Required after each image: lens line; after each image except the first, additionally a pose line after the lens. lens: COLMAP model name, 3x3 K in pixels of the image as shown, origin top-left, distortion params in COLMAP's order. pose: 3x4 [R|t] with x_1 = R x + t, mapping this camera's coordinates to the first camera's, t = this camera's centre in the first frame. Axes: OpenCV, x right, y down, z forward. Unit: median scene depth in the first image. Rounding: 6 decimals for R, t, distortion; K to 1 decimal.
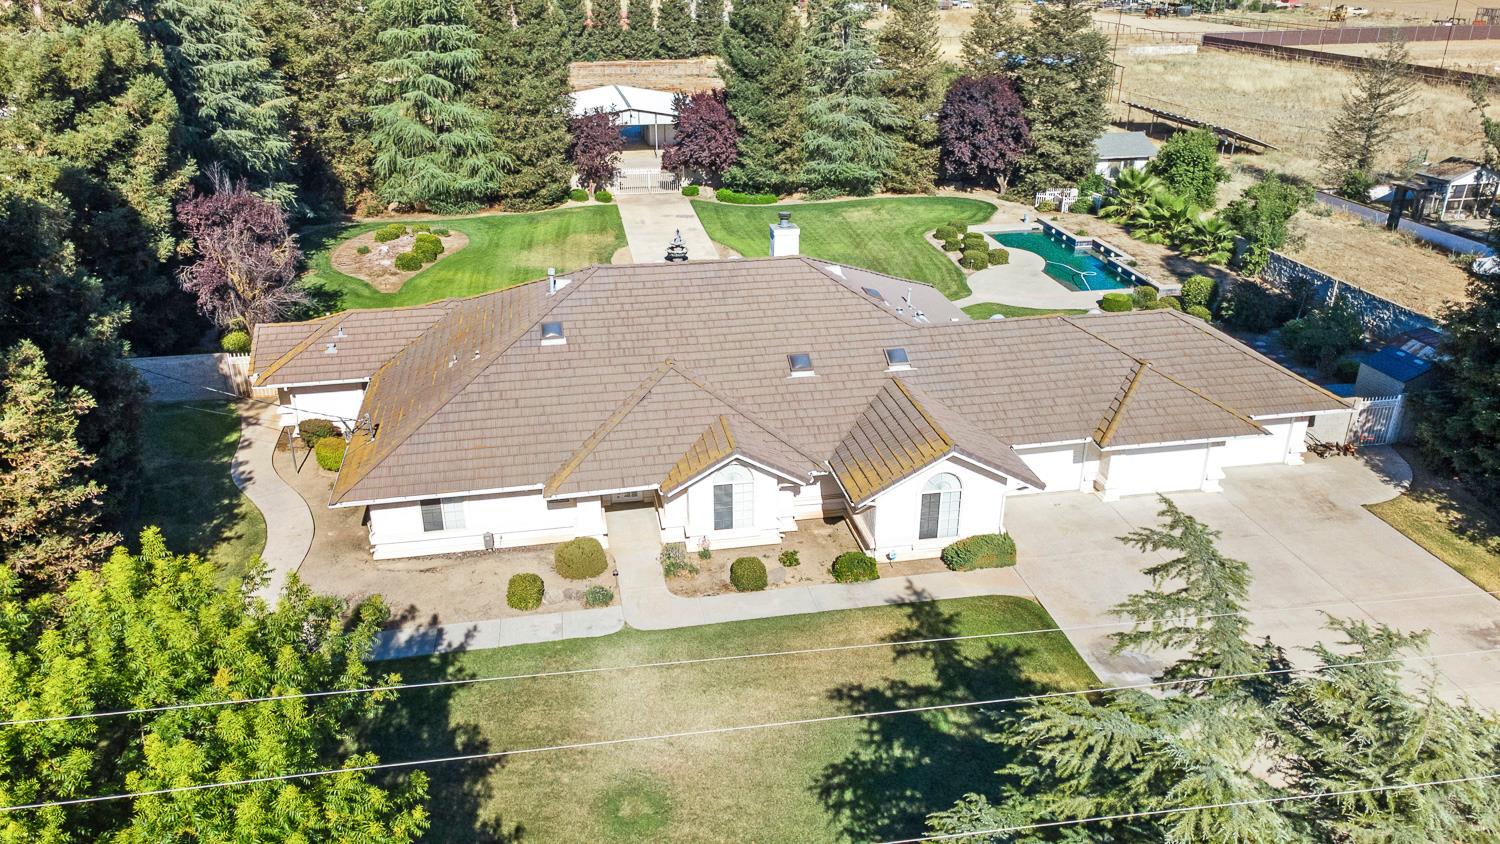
lens RADIAL K [[1097.0, 0, 750.0], [0, 1097.0, 422.0], [0, 0, 1]] dist [-0.003038, 0.063679]
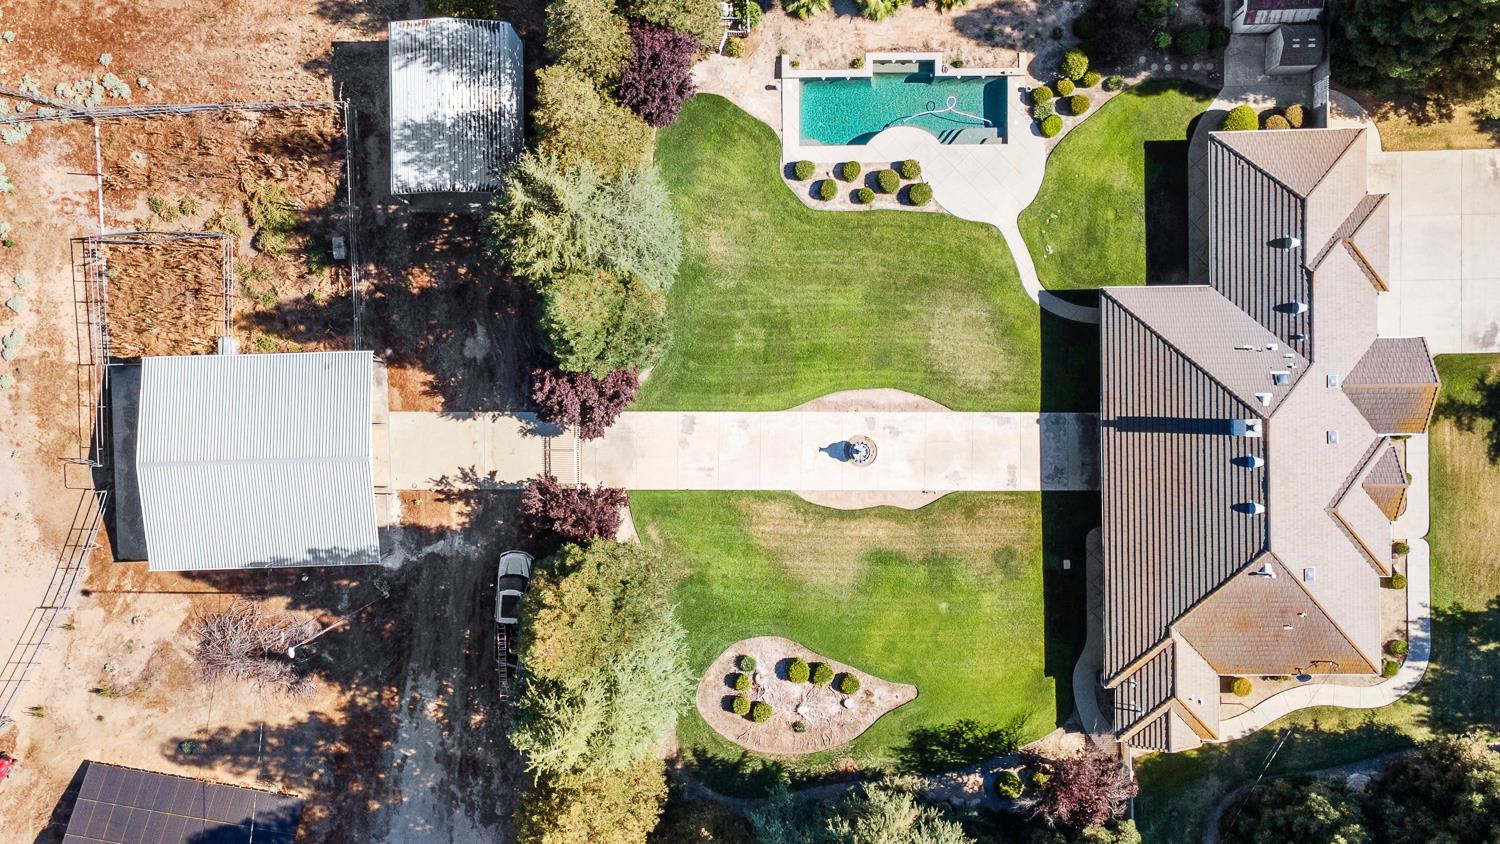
lens RADIAL K [[1072.8, 0, 750.0], [0, 1072.8, 422.0], [0, 0, 1]] dist [0.015116, 0.034534]
pose [[0.172064, -0.984736, -0.026266, -0.026089], [0.418123, 0.048864, 0.907075, -1.184453], [-0.891946, -0.167057, 0.420149, 0.637811]]
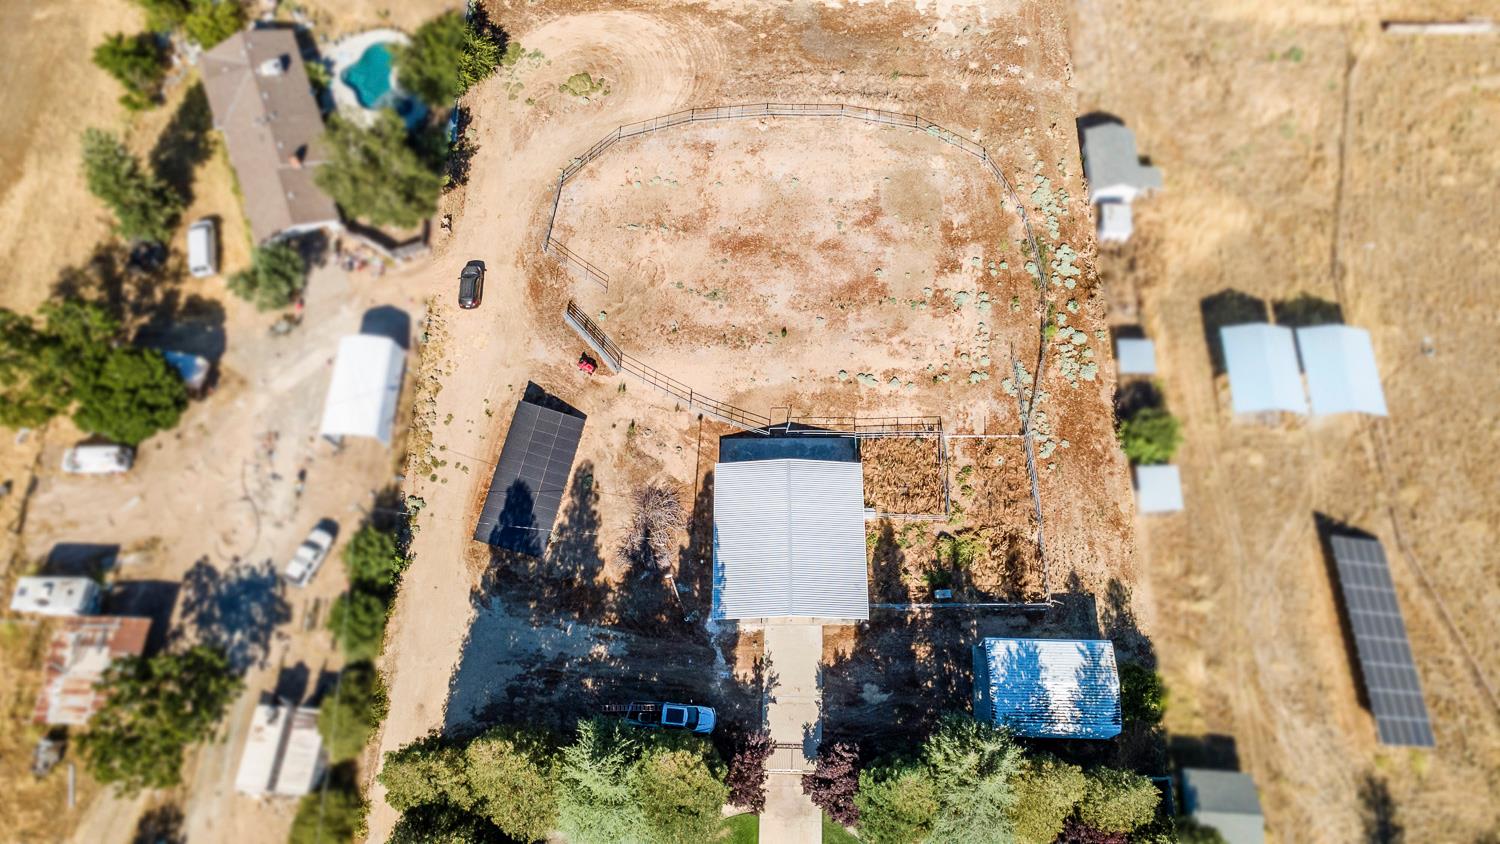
lens RADIAL K [[1046.8, 0, 747.1], [0, 1046.8, 442.8], [0, 0, 1]] dist [0.024293, -0.000917]
pose [[0.978685, 0.176771, -0.104534, -0.103143], [-0.058624, 0.728307, 0.682739, -1.505609], [0.196821, -0.662058, 0.723146, 0.531406]]
